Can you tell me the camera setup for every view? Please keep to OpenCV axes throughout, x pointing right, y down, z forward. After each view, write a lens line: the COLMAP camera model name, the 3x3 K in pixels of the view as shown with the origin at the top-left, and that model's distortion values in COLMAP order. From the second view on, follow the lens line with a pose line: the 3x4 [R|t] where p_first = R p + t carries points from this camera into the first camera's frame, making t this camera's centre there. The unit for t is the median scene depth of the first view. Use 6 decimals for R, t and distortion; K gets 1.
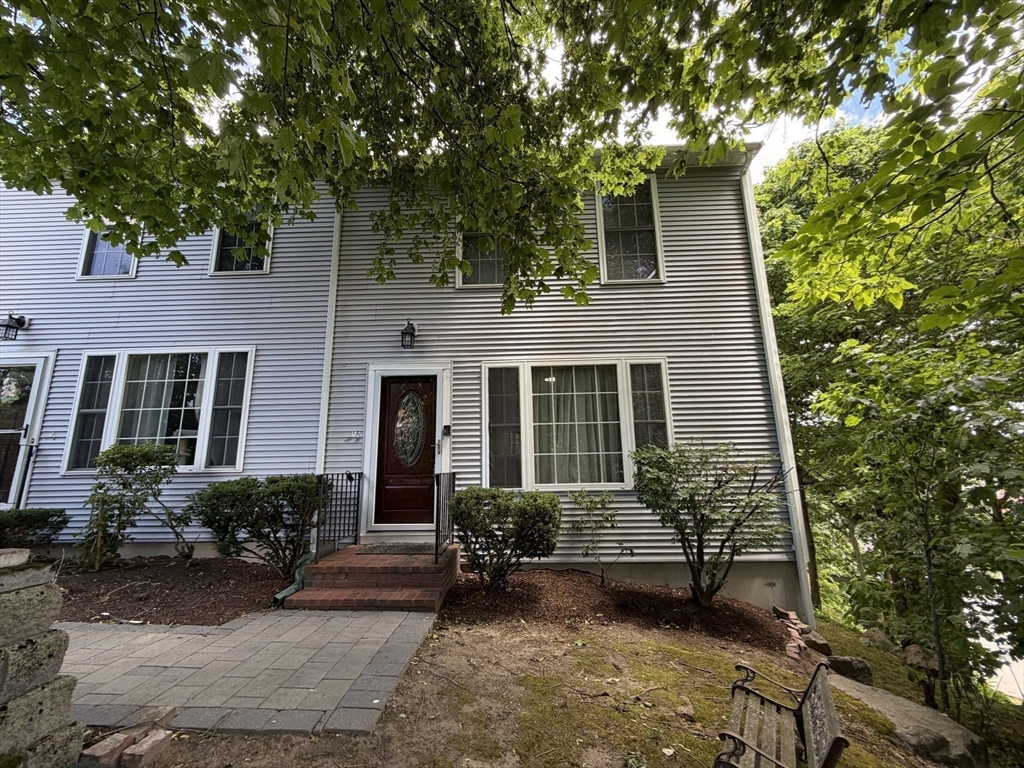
lens RADIAL K [[408.5, 0, 512.0], [0, 408.5, 384.0], [0, 0, 1]] dist [0.002407, 0.000241]
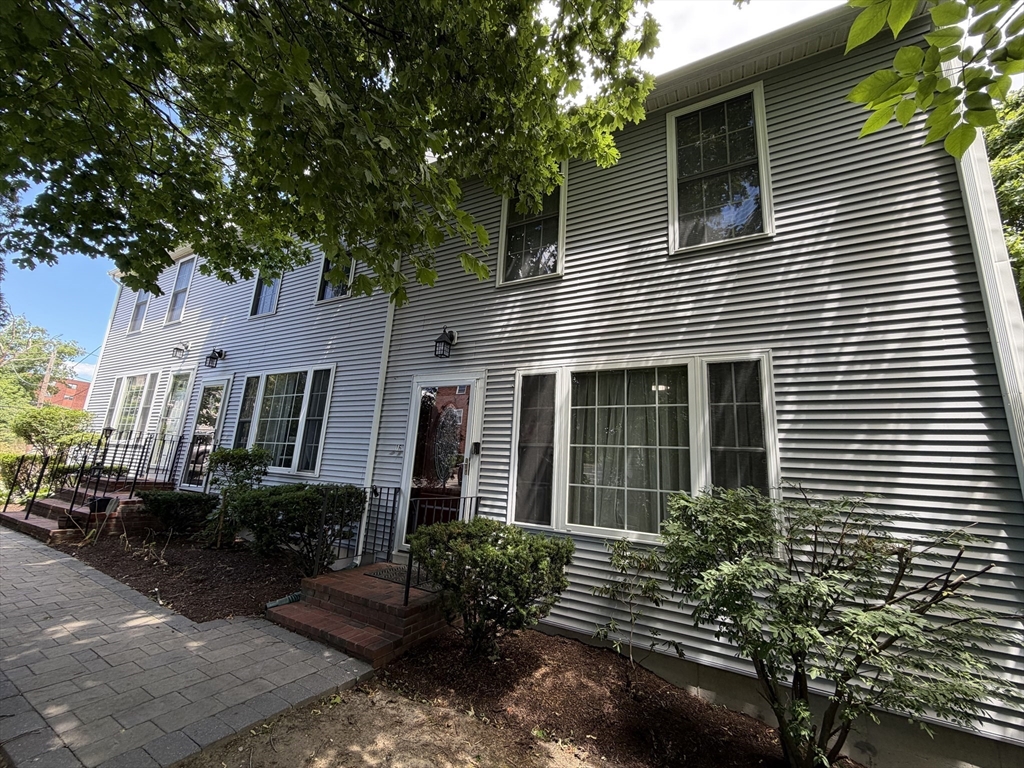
lens RADIAL K [[409.4, 0, 512.0], [0, 409.4, 384.0], [0, 0, 1]] dist [-0.003452, -0.000341]
pose [[0.887887, -0.024703, -0.459398, 0.317253], [0.014468, 0.999563, -0.025786, -0.001285], [0.459834, 0.016249, 0.887856, 0.246891]]
